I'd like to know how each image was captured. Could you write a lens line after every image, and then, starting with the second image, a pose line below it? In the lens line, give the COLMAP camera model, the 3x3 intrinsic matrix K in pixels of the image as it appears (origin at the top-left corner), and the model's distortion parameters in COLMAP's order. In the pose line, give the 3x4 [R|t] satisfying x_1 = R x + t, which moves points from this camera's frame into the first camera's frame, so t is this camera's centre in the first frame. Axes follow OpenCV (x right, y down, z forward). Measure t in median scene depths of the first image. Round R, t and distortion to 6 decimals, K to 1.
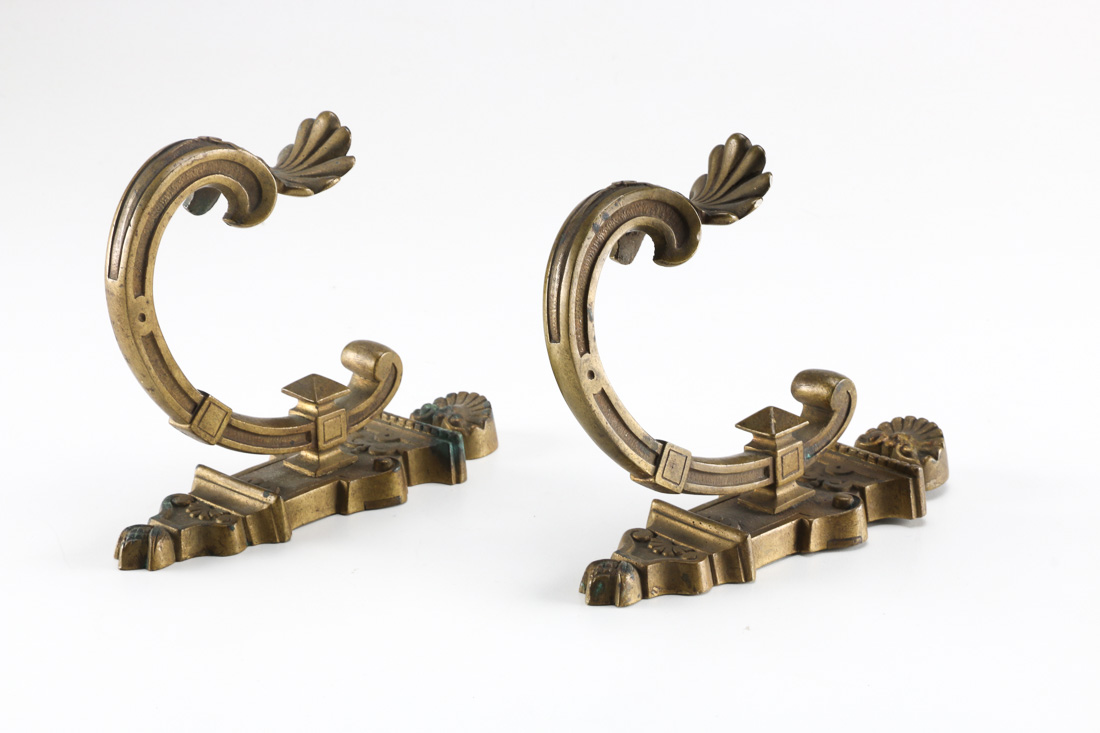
lens RADIAL K [[2151.7, 0, 548.5], [0, 2151.7, 366.7], [0, 0, 1]] dist [0.241886, 0.000000]
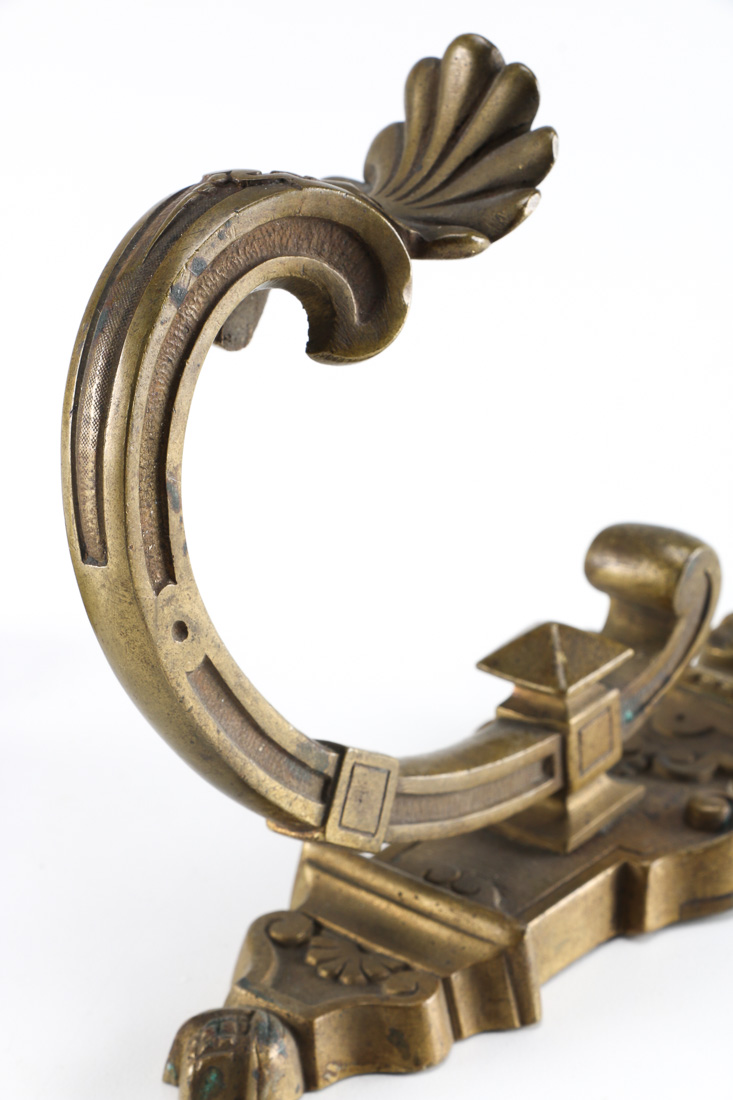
lens RADIAL K [[3387.9, 0, 368.0], [0, 3387.9, 550.2], [0, 0, 1]] dist [0.156138, 0.000000]
pose [[0.990557, -0.051561, 0.127033, -0.027944], [0.034325, 0.990343, 0.134320, -0.099641], [-0.132732, -0.128691, 0.982762, 0.311053]]
